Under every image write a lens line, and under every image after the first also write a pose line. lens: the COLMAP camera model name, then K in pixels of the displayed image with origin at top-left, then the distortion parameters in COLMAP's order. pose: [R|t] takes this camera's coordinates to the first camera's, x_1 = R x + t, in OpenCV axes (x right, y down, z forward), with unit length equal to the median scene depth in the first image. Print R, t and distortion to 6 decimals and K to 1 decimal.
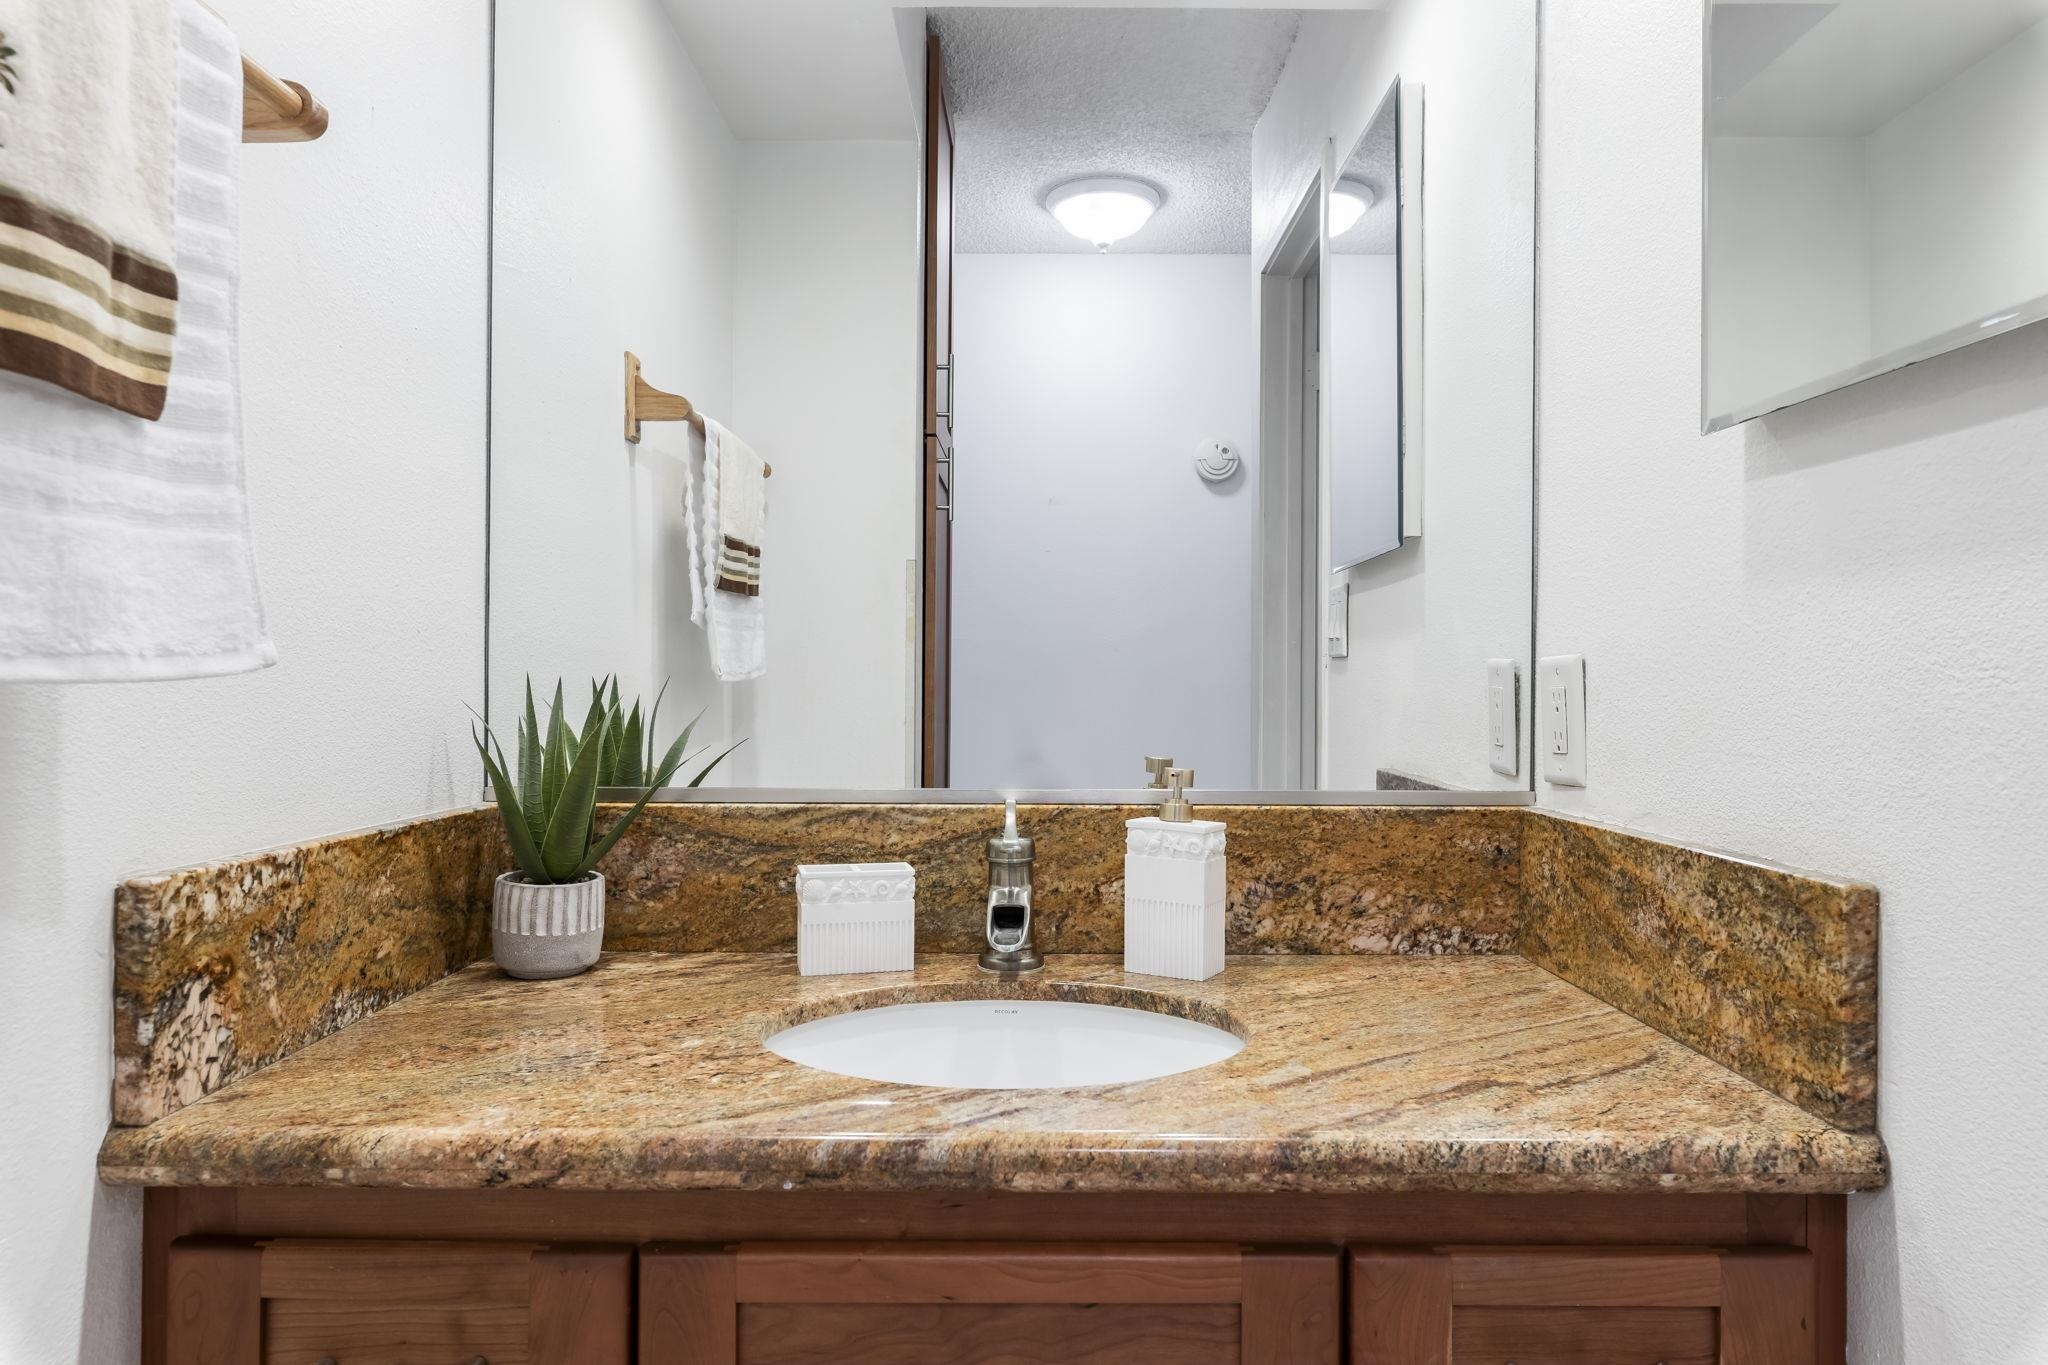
lens RADIAL K [[1302.4, 0, 1024.0], [0, 1302.4, 682.5], [0, 0, 1]] dist [-0.003327, -0.000468]
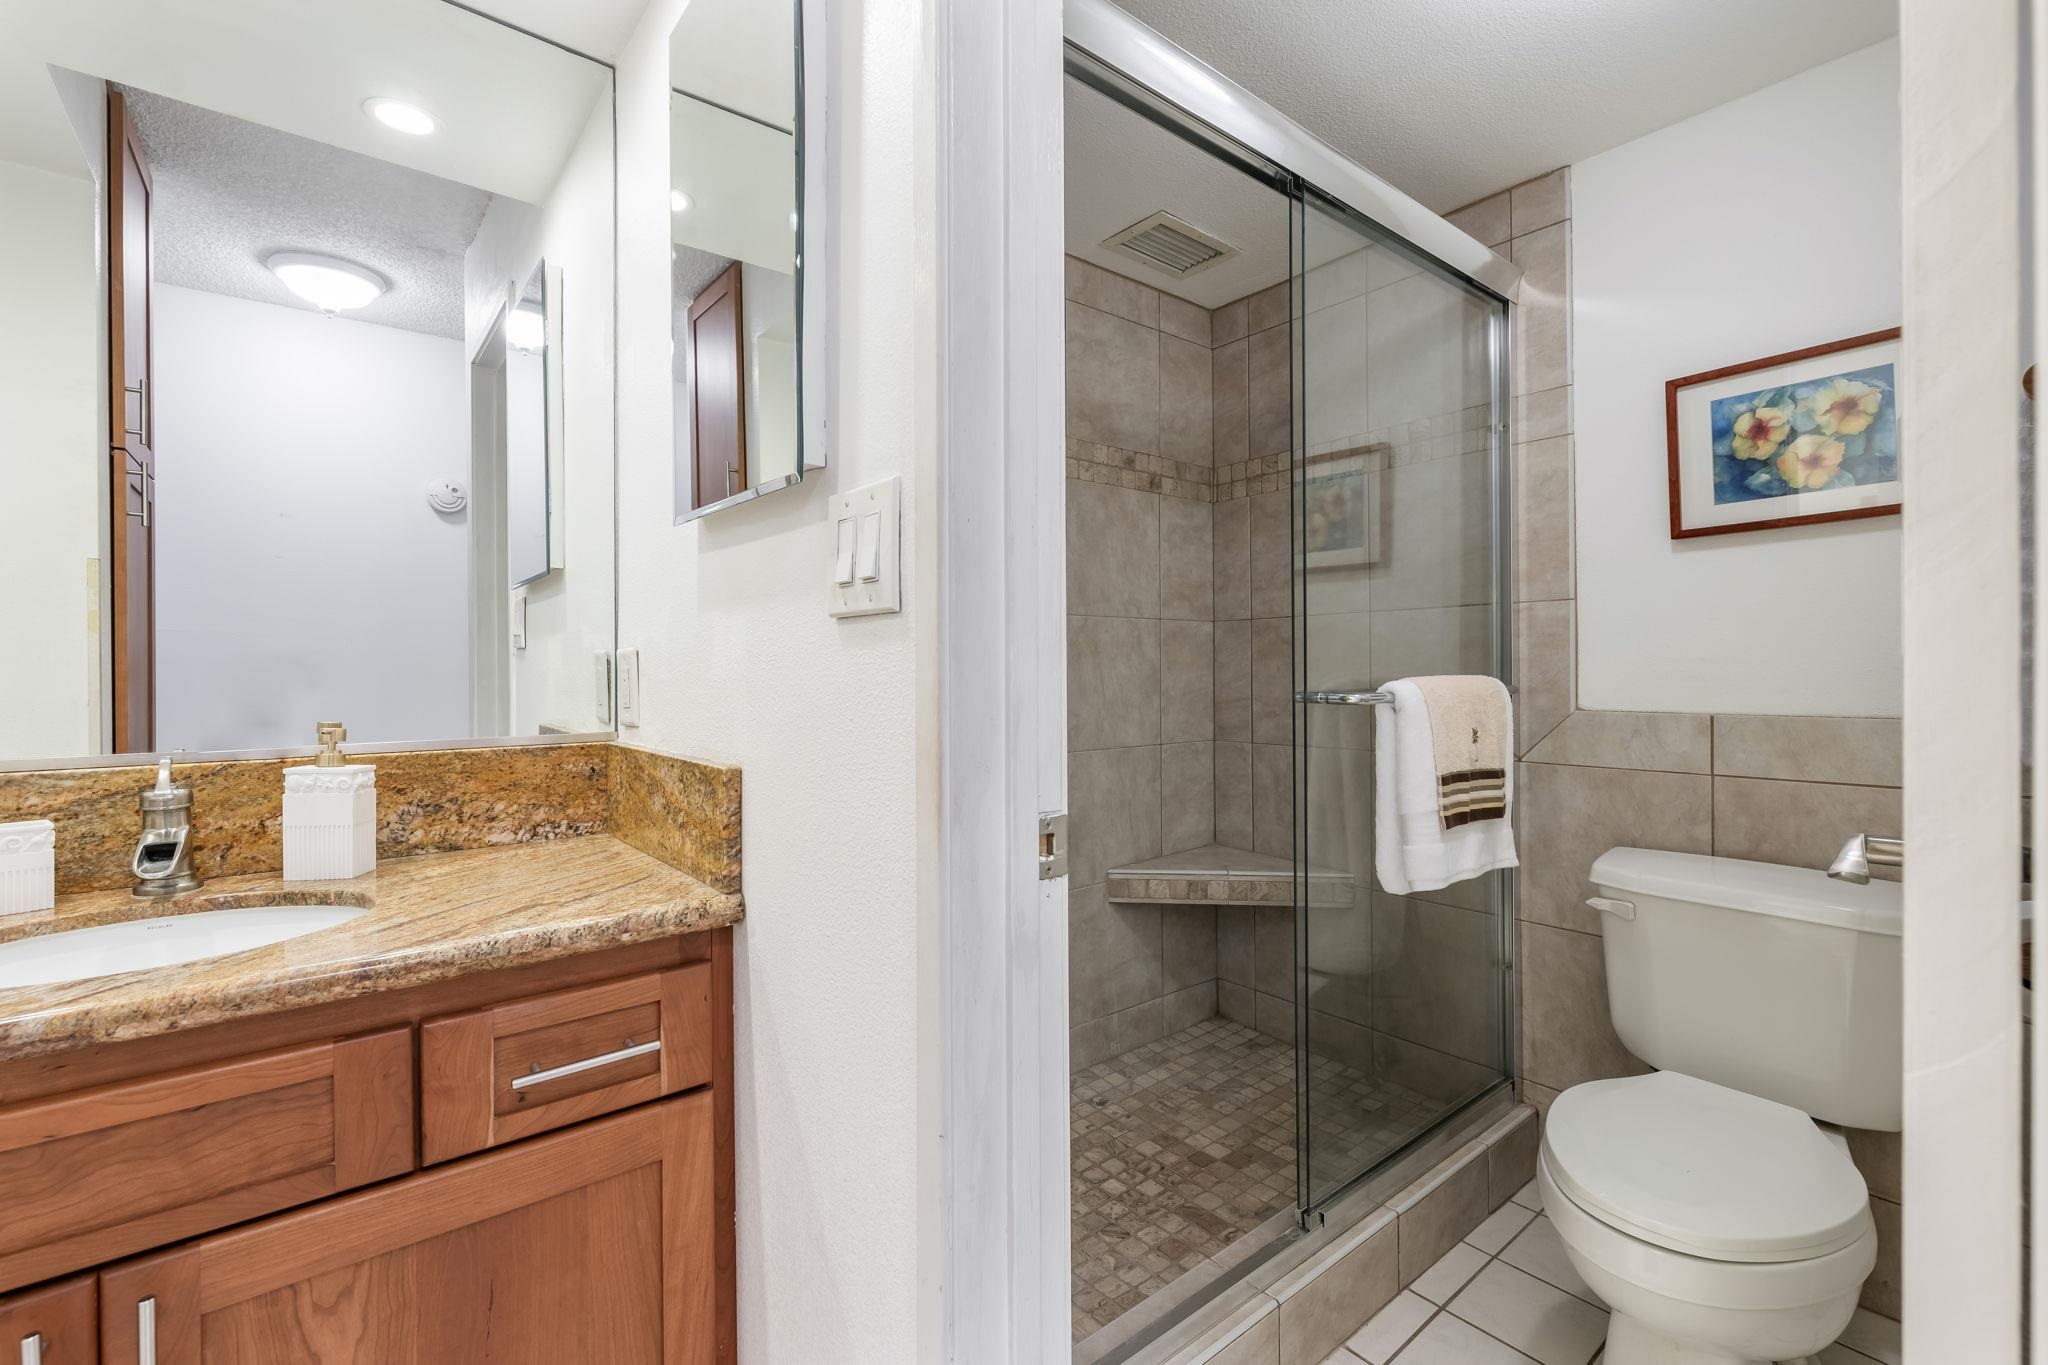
lens RADIAL K [[903.0, 0, 1048.7], [0, 903.0, 675.9], [0, 0, 1]] dist [-0.000170, -0.000735]
pose [[0.771743, -0.013810, 0.635785, 0.098472], [0.007049, 0.999889, 0.013163, 0.003354], [-0.635896, -0.005677, 0.771754, -0.223977]]
